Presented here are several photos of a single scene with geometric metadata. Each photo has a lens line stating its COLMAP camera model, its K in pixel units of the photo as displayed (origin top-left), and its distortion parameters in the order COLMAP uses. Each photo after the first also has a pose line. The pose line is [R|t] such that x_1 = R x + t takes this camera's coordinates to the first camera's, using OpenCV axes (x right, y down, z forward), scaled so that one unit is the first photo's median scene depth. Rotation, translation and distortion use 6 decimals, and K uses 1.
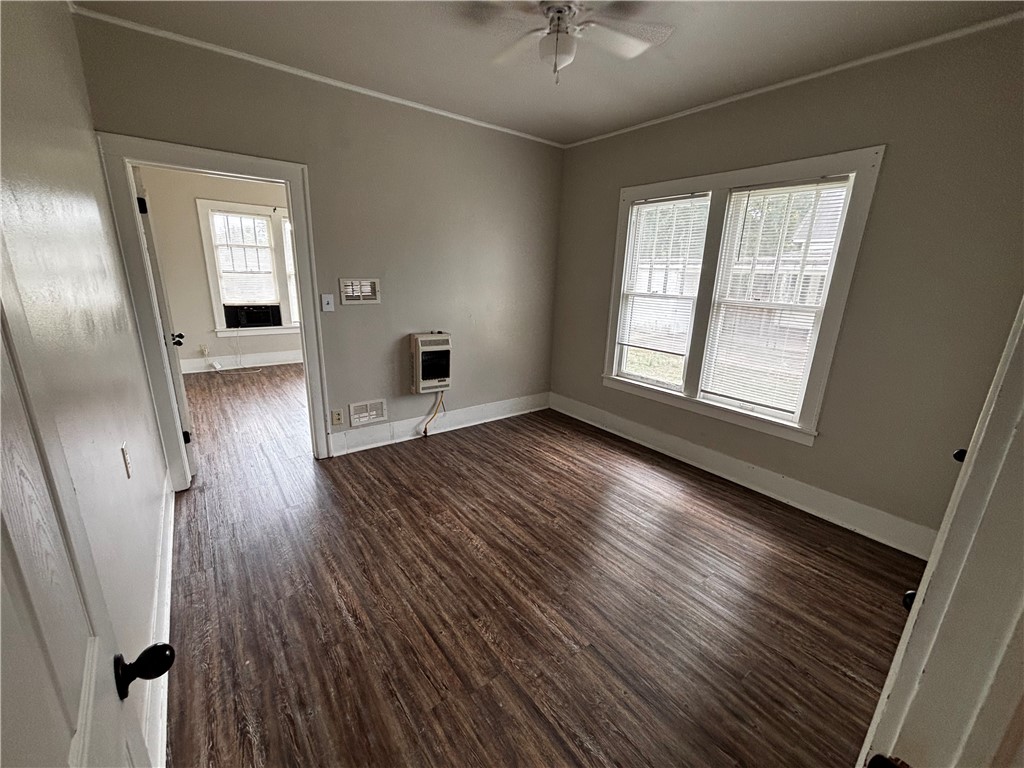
lens RADIAL K [[415.5, 0, 512.0], [0, 415.5, 384.0], [0, 0, 1]] dist [0.005887, -0.000228]
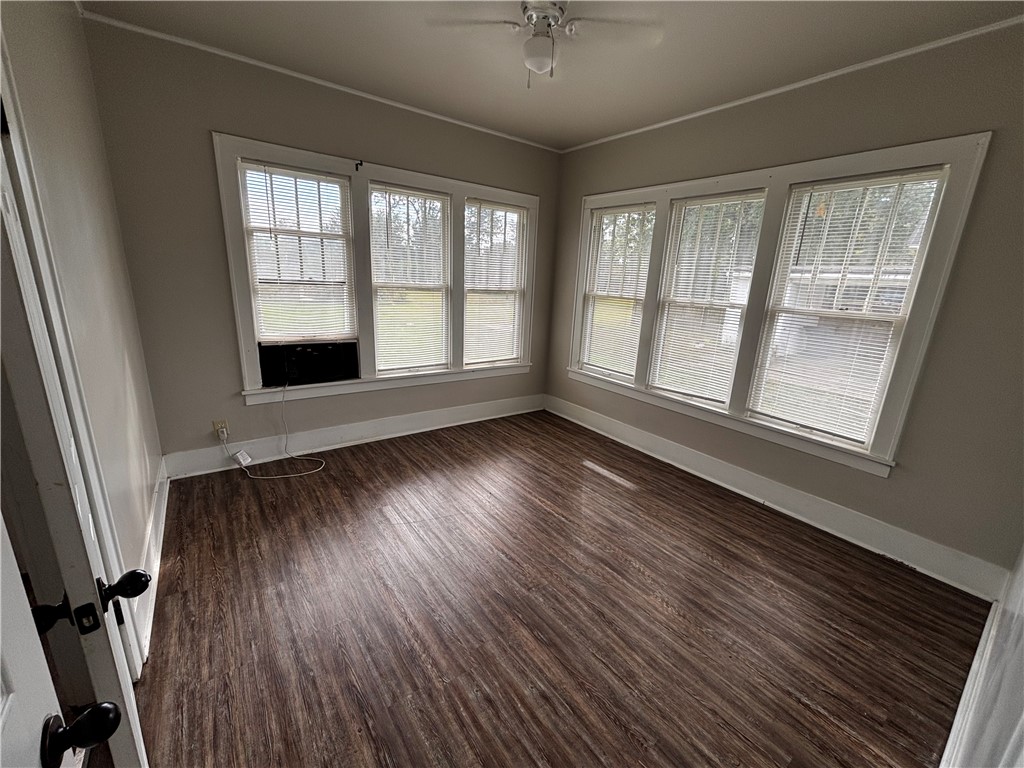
lens RADIAL K [[415.5, 0, 512.0], [0, 415.5, 384.0], [0, 0, 1]] dist [0.005887, -0.000228]
pose [[0.999766, 0.017800, -0.012332, -0.341001], [-0.017908, 0.999802, -0.008676, -0.131208], [0.012176, 0.008895, 0.999886, 0.446989]]
